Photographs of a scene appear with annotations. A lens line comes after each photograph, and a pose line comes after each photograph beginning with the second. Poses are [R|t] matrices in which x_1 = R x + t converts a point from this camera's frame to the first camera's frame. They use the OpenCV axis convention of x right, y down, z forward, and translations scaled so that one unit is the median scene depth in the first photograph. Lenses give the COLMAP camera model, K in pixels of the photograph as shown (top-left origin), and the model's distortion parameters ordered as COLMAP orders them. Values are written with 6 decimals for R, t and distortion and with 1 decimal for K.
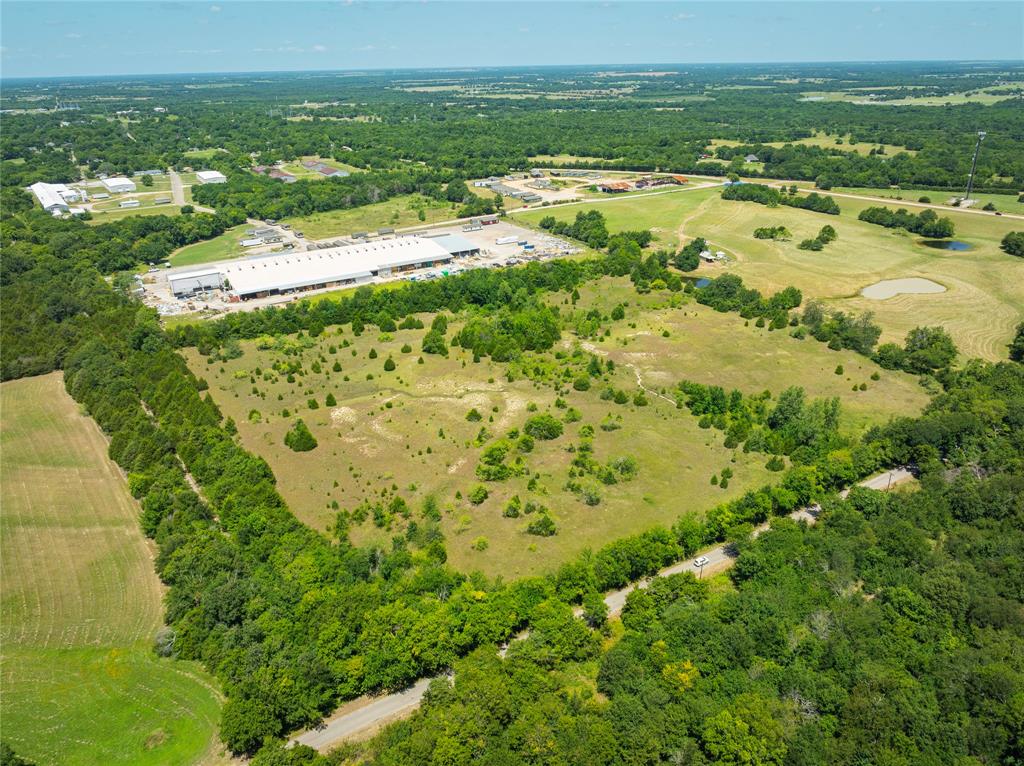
lens RADIAL K [[718.9, 0, 512.7], [0, 718.9, 387.5], [0, 0, 1]] dist [-0.034844, 0.020368]
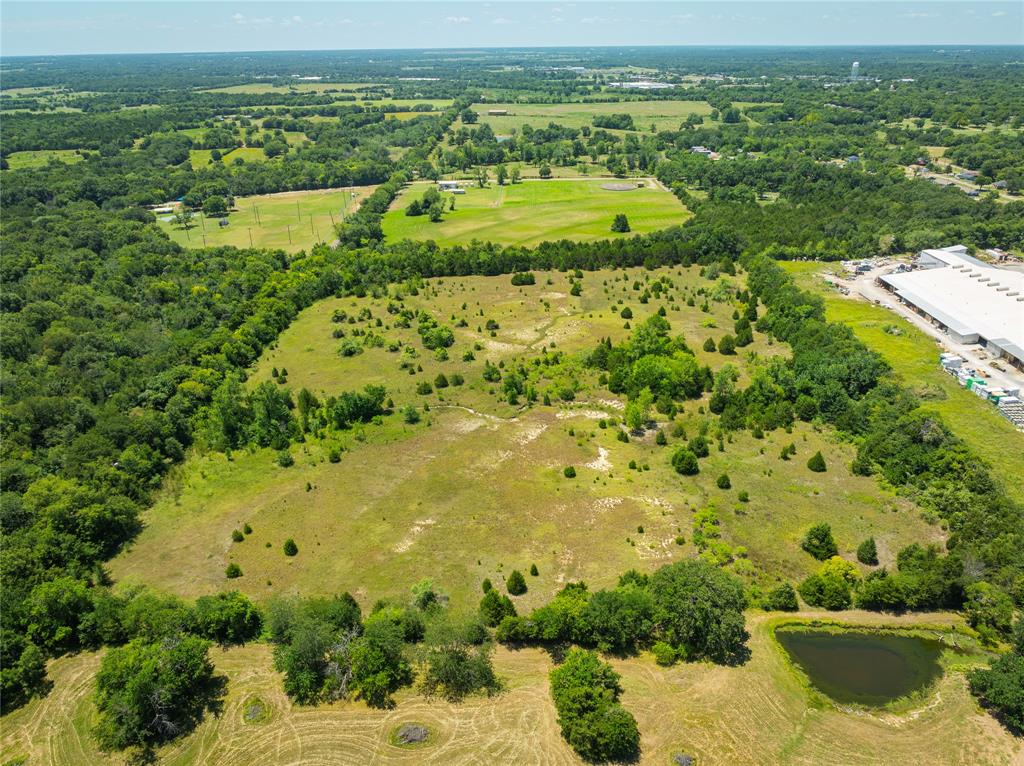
lens RADIAL K [[718.9, 0, 514.8], [0, 718.9, 376.4], [0, 0, 1]] dist [-0.034844, 0.020368]
pose [[-0.512796, 0.387461, -0.766103, 0.761069], [-0.337182, 0.729760, 0.594776, -0.540990], [0.789524, 0.563315, -0.243573, 1.203792]]
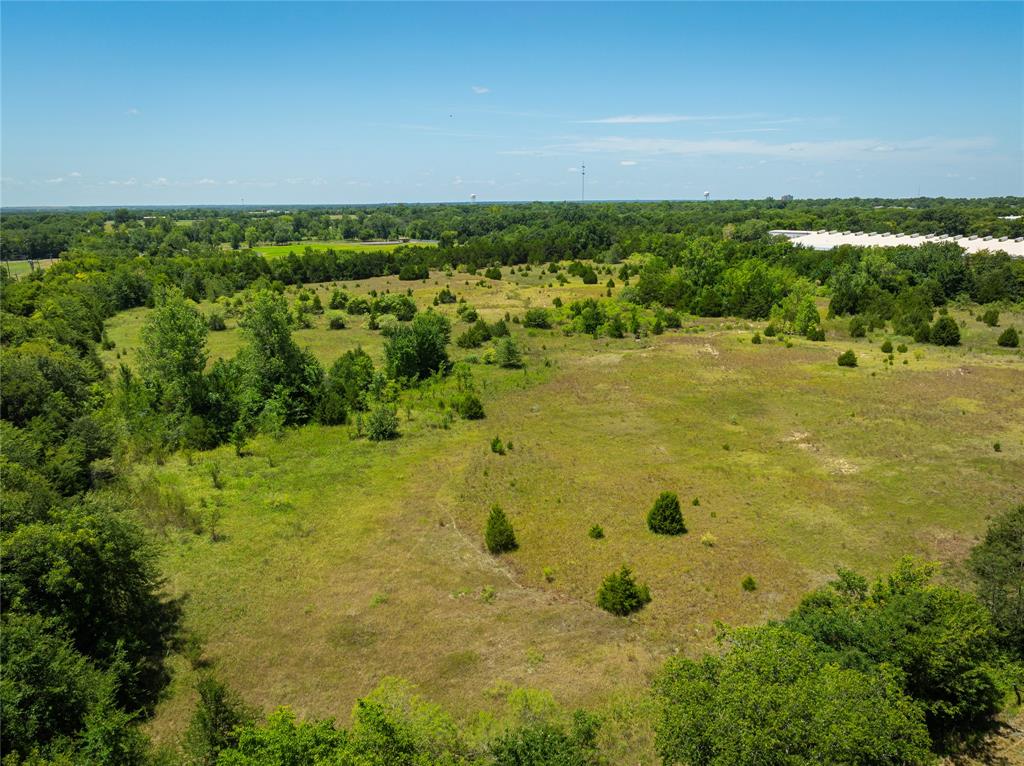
lens RADIAL K [[718.9, 0, 512.2], [0, 718.9, 384.3], [0, 0, 1]] dist [-0.034844, 0.020368]
pose [[-0.016426, 0.266761, -0.963623, 0.666258], [-0.405838, 0.879015, 0.250257, -0.094364], [0.913798, 0.395185, 0.093822, 0.908122]]
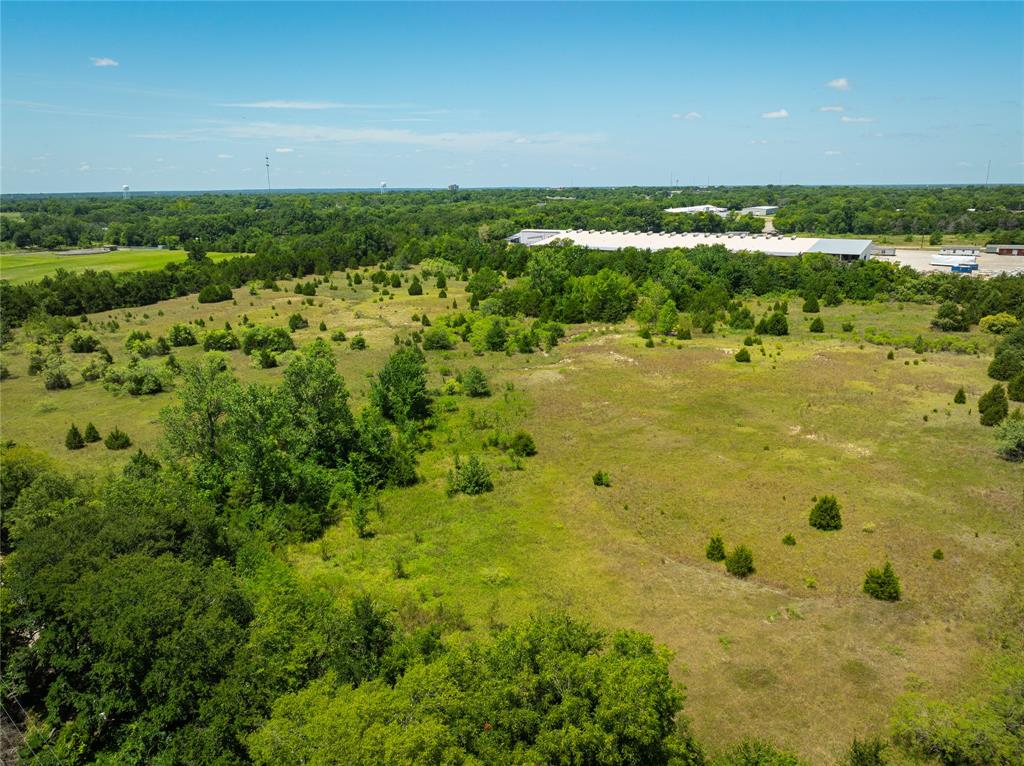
lens RADIAL K [[718.9, 0, 517.9], [0, 718.9, 382.1], [0, 0, 1]] dist [-0.034844, 0.020368]
pose [[0.427044, 0.254612, -0.867644, 0.635552], [-0.375943, 0.922669, 0.085725, -0.046970], [0.822375, 0.289576, 0.489740, 0.737345]]
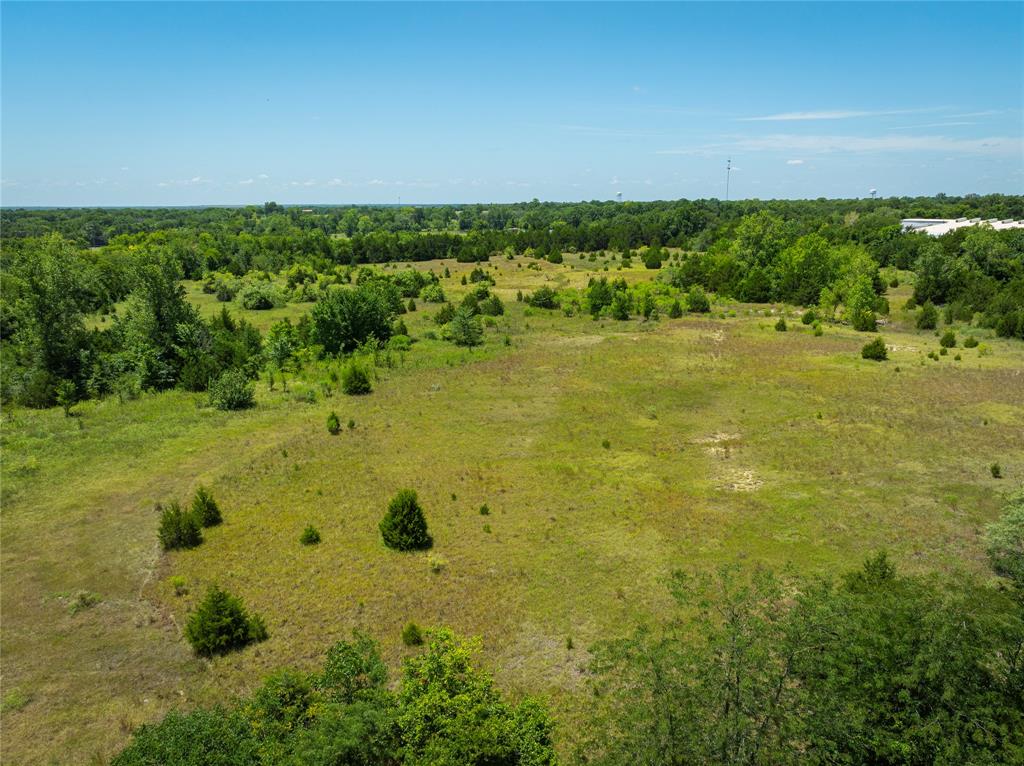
lens RADIAL K [[718.9, 0, 510.3], [0, 718.9, 373.2], [0, 0, 1]] dist [-0.034844, 0.020368]
pose [[-0.227100, 0.246299, -0.942211, 0.598434], [-0.391621, 0.862722, 0.319912, -0.112763], [0.891661, 0.441641, -0.099469, 1.014016]]
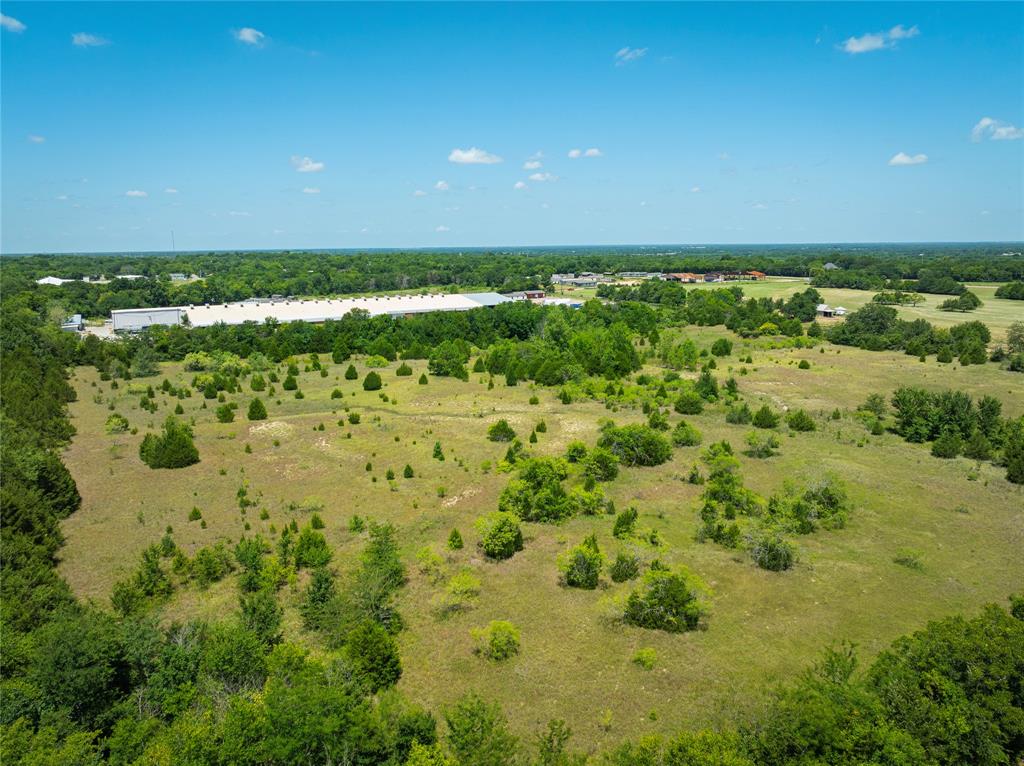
lens RADIAL K [[718.9, 0, 506.8], [0, 718.9, 391.4], [0, 0, 1]] dist [-0.034844, 0.020368]
pose [[0.997565, 0.014636, -0.068195, -0.011815], [-0.029528, 0.974416, -0.222803, 0.115520], [0.063189, 0.224274, 0.972475, 0.409678]]
